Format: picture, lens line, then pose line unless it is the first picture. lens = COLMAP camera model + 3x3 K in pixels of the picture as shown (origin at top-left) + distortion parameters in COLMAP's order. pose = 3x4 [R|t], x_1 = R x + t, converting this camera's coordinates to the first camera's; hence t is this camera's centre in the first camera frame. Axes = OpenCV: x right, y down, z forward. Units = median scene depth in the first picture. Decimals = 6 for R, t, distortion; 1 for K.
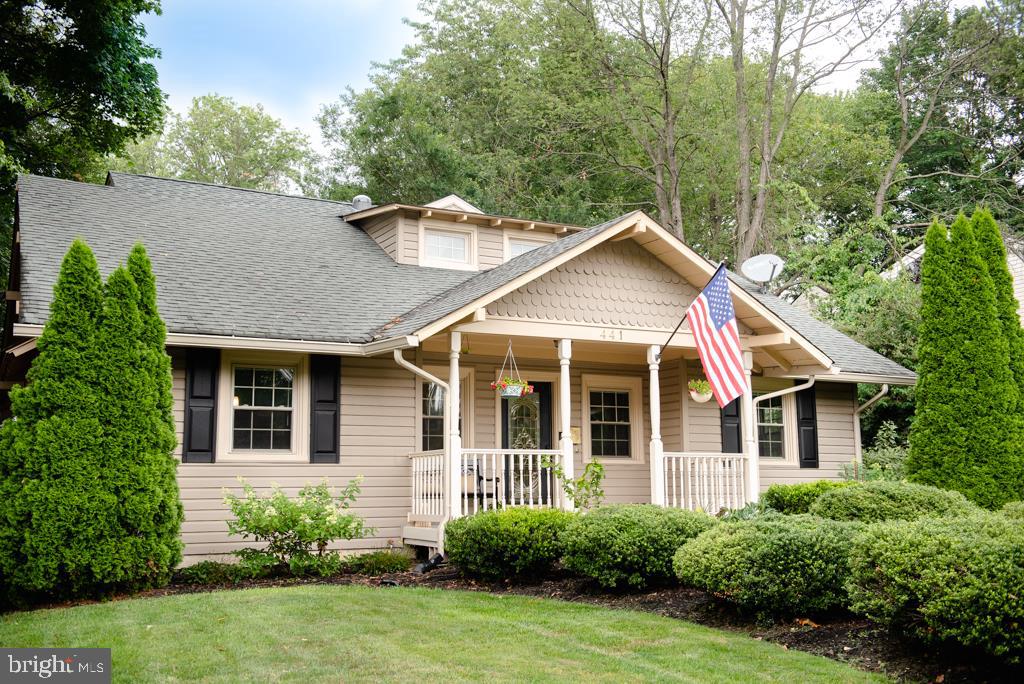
lens RADIAL K [[1090.4, 0, 508.0], [0, 1090.4, 351.8], [0, 0, 1]] dist [0.069435, 0.000000]
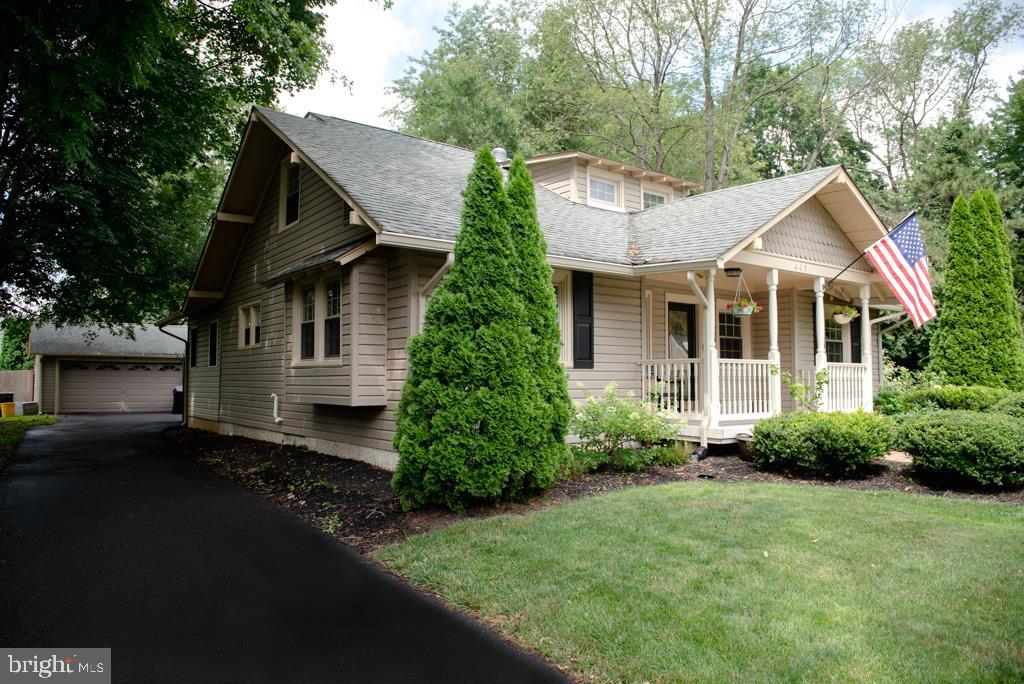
lens RADIAL K [[727.4, 0, 533.4], [0, 727.4, 349.5], [0, 0, 1]] dist [-0.039205, -0.007043]
pose [[0.982759, 0.017839, 0.184028, -0.347628], [-0.033943, 0.995826, 0.084731, 0.017883], [-0.181748, -0.089516, 0.979262, 0.248737]]
